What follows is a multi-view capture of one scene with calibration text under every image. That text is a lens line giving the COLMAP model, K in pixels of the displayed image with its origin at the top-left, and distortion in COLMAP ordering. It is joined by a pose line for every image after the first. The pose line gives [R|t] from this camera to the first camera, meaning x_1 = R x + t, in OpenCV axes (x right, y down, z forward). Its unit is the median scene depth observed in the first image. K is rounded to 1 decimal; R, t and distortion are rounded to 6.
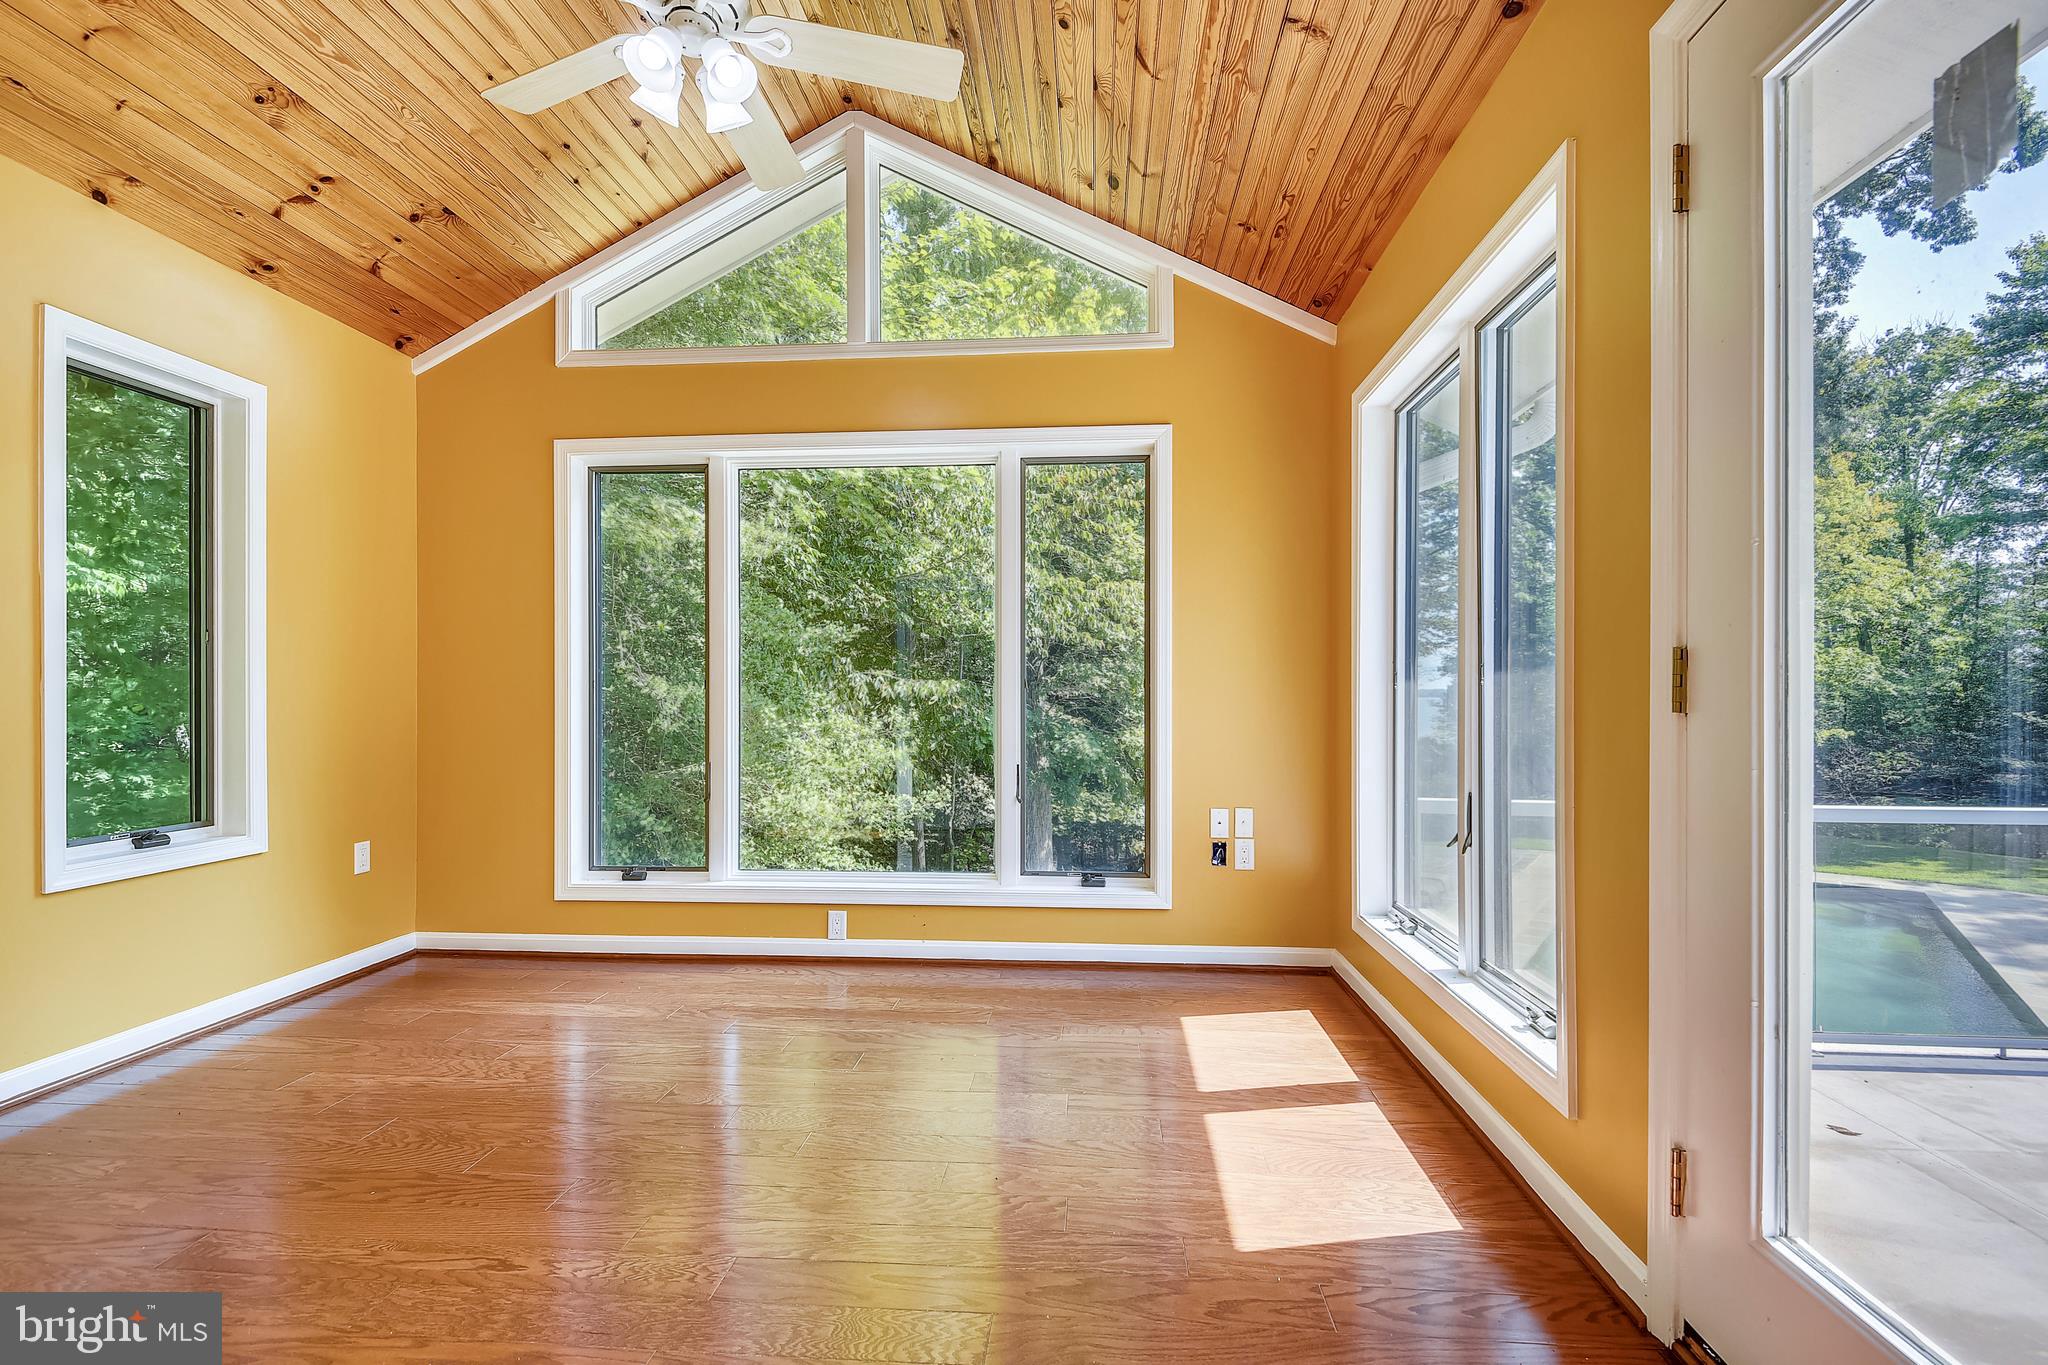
lens RADIAL K [[929.6, 0, 1021.6], [0, 929.6, 692.1], [0, 0, 1]] dist [0.003652, -0.000209]
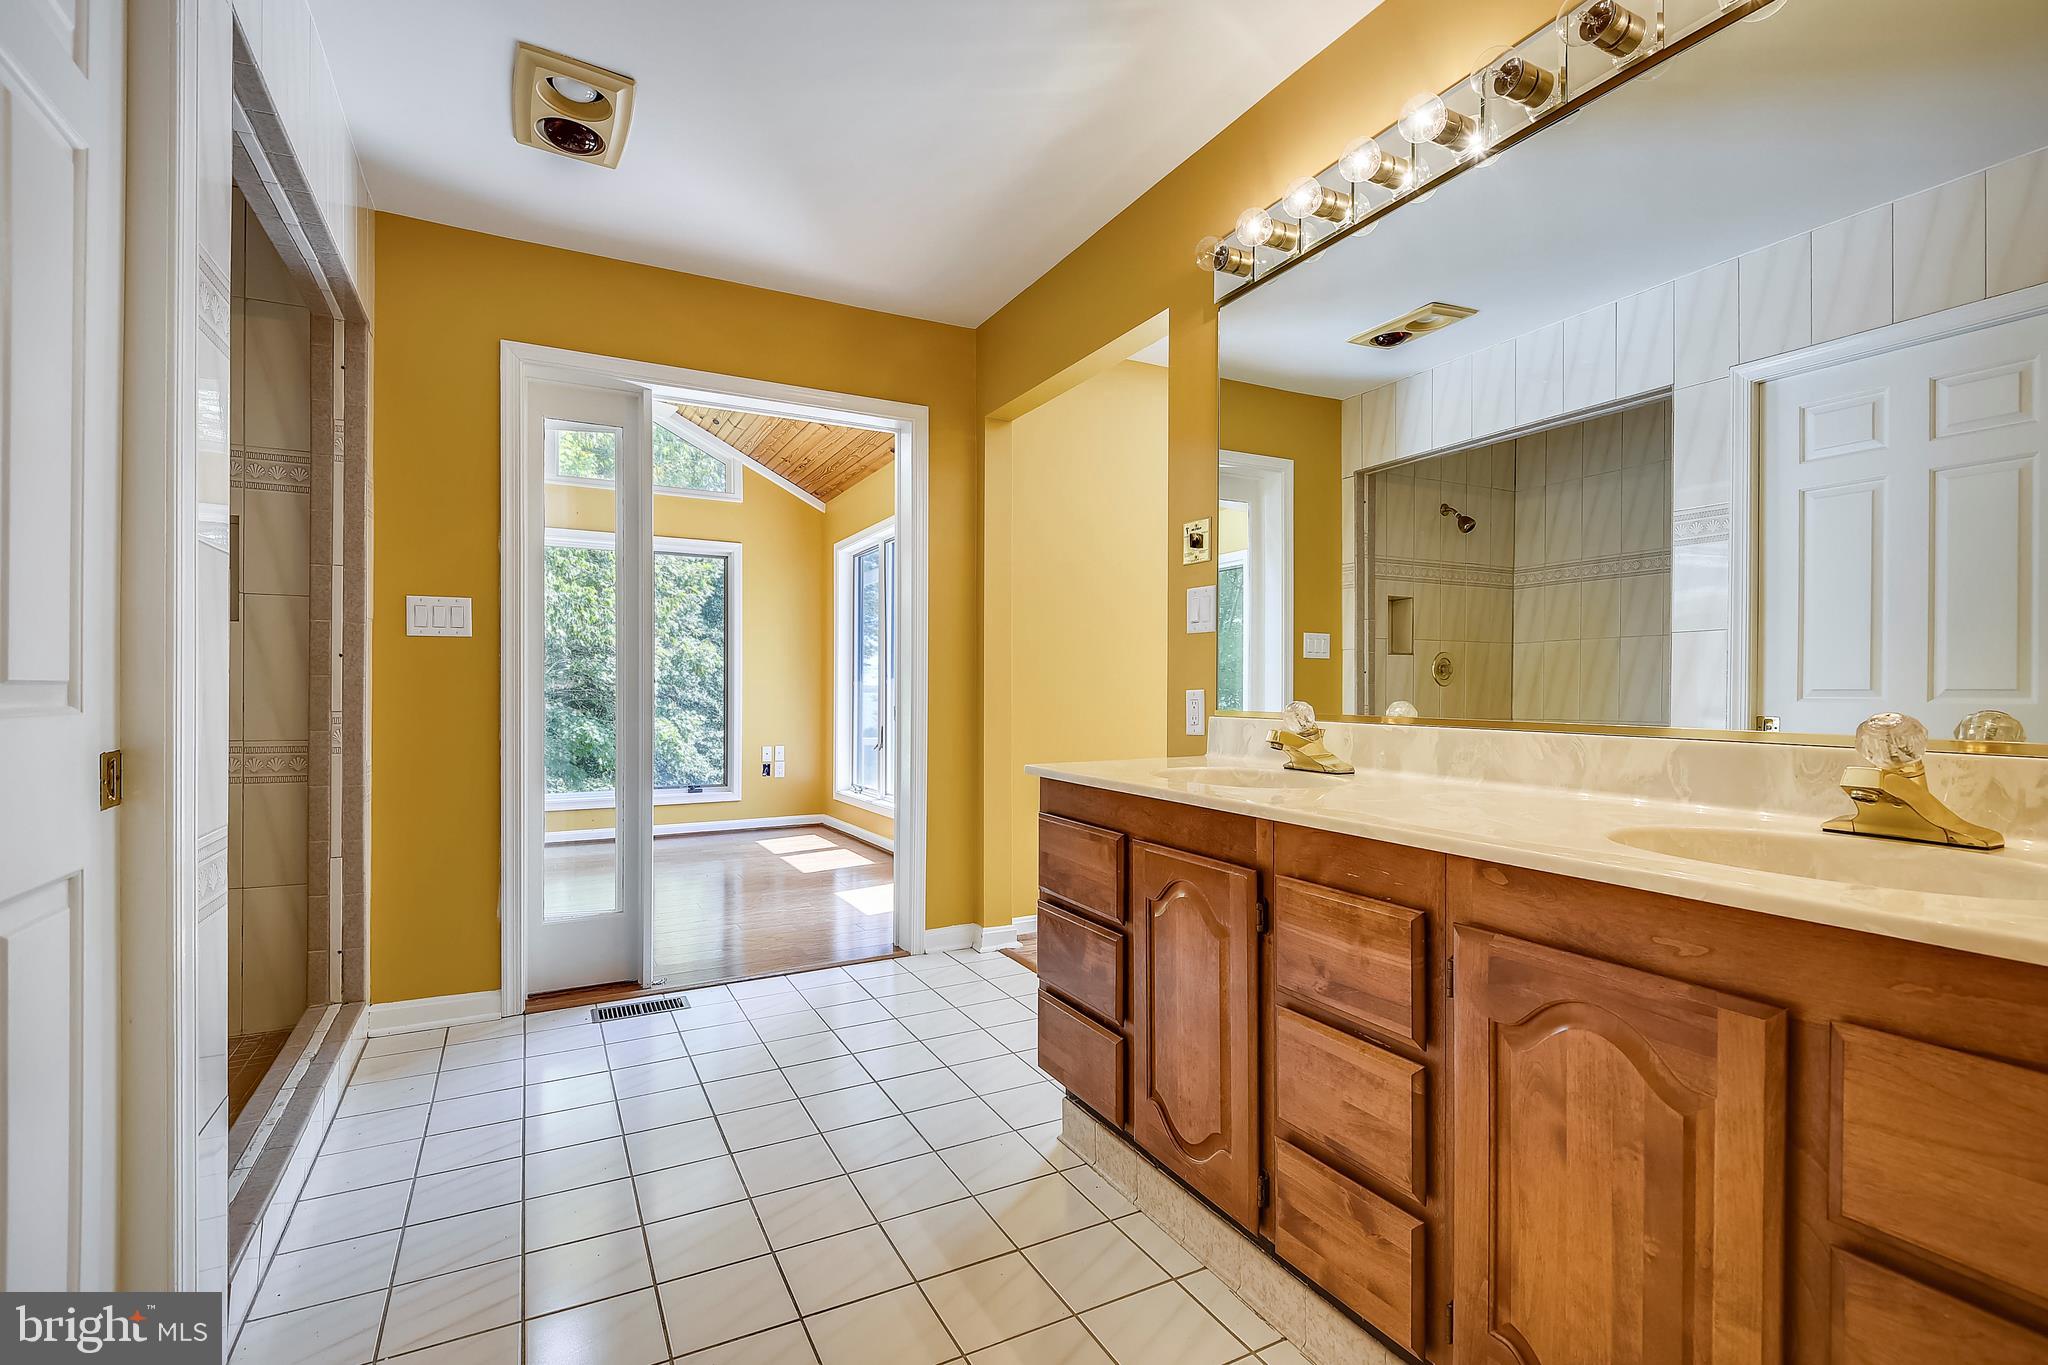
lens RADIAL K [[929.6, 0, 1021.3], [0, 929.6, 683.8], [0, 0, 1]] dist [0.003652, -0.000209]
pose [[0.843345, -0.001265, 0.537371, -0.374929], [0.001100, 0.999999, 0.000628, -0.003868], [-0.537372, 0.000062, 0.843346, -0.896434]]
